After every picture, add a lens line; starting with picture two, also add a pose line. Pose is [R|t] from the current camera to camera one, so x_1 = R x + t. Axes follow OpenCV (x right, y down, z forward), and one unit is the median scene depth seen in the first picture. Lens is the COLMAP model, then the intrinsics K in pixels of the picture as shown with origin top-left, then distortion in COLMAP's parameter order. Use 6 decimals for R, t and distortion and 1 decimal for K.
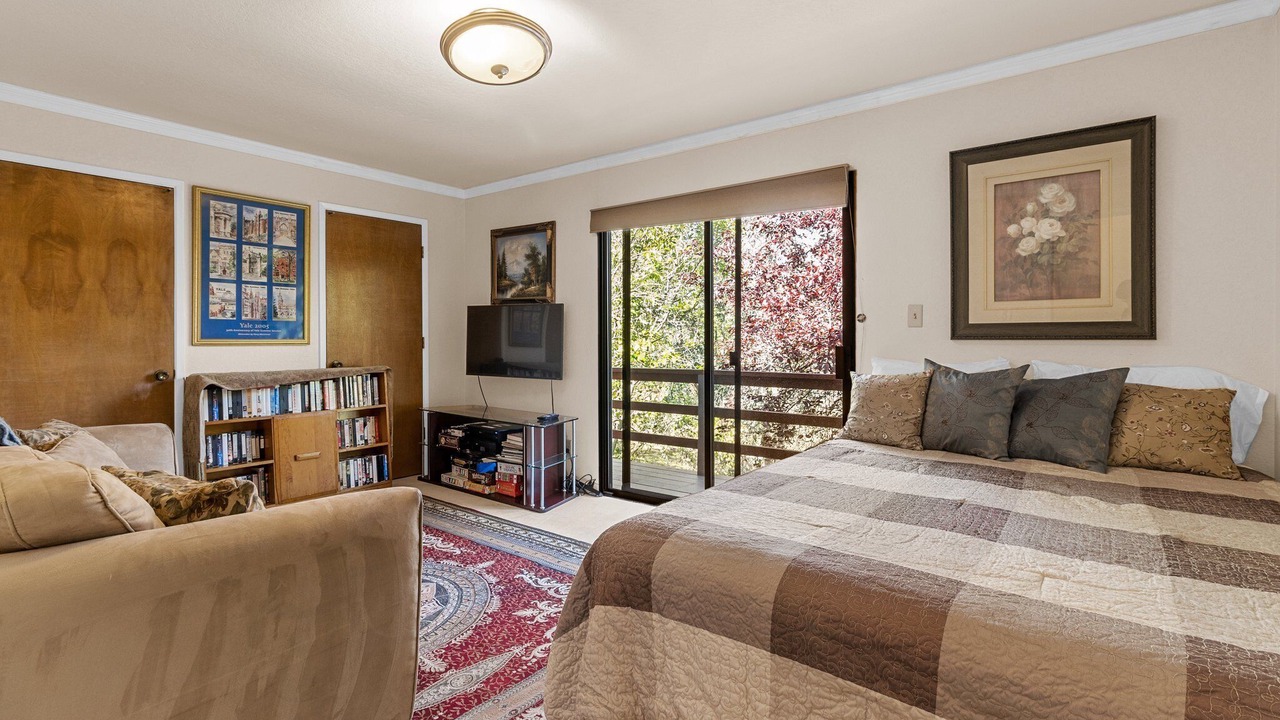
lens RADIAL K [[598.6, 0, 642.7], [0, 598.6, 334.3], [0, 0, 1]] dist [0.000252, 0.000024]
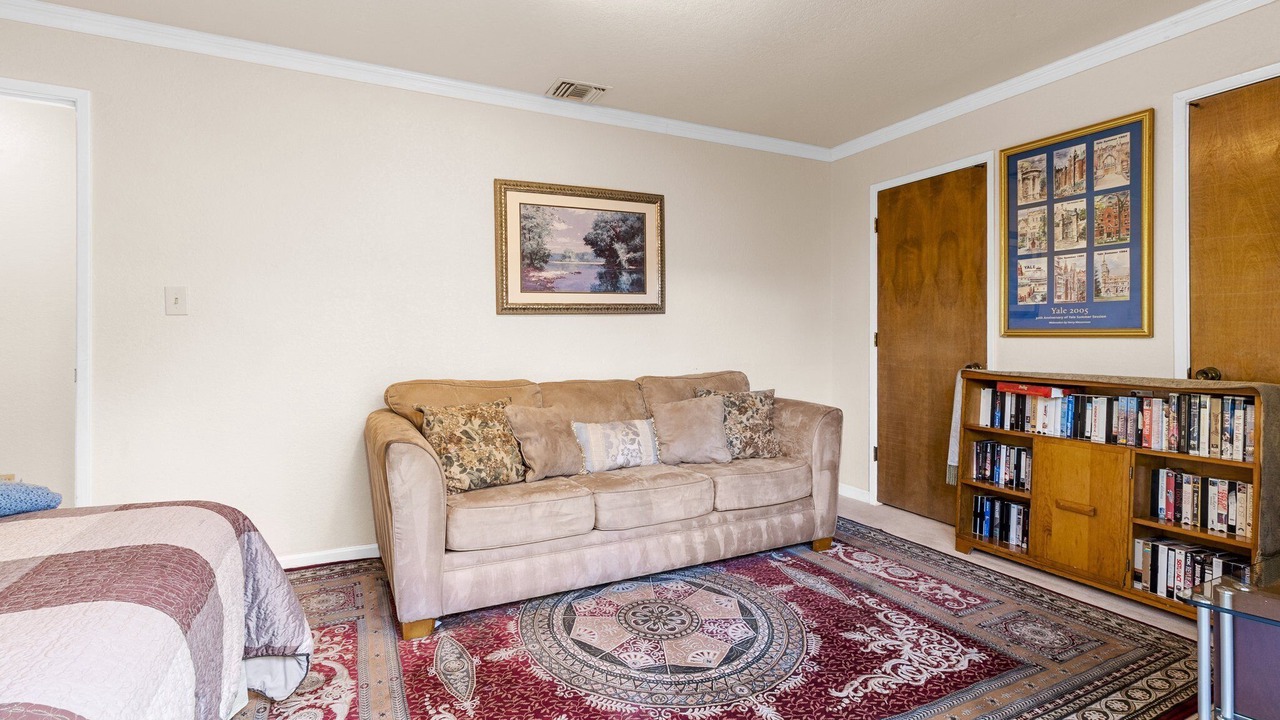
lens RADIAL K [[598.6, 0, 642.7], [0, 598.6, 334.3], [0, 0, 1]] dist [0.000252, 0.000024]
pose [[-0.426619, -0.003586, -0.904424, 0.236403], [0.004647, 0.999970, -0.006157, 0.017037], [0.904420, -0.006829, -0.426589, 0.866368]]
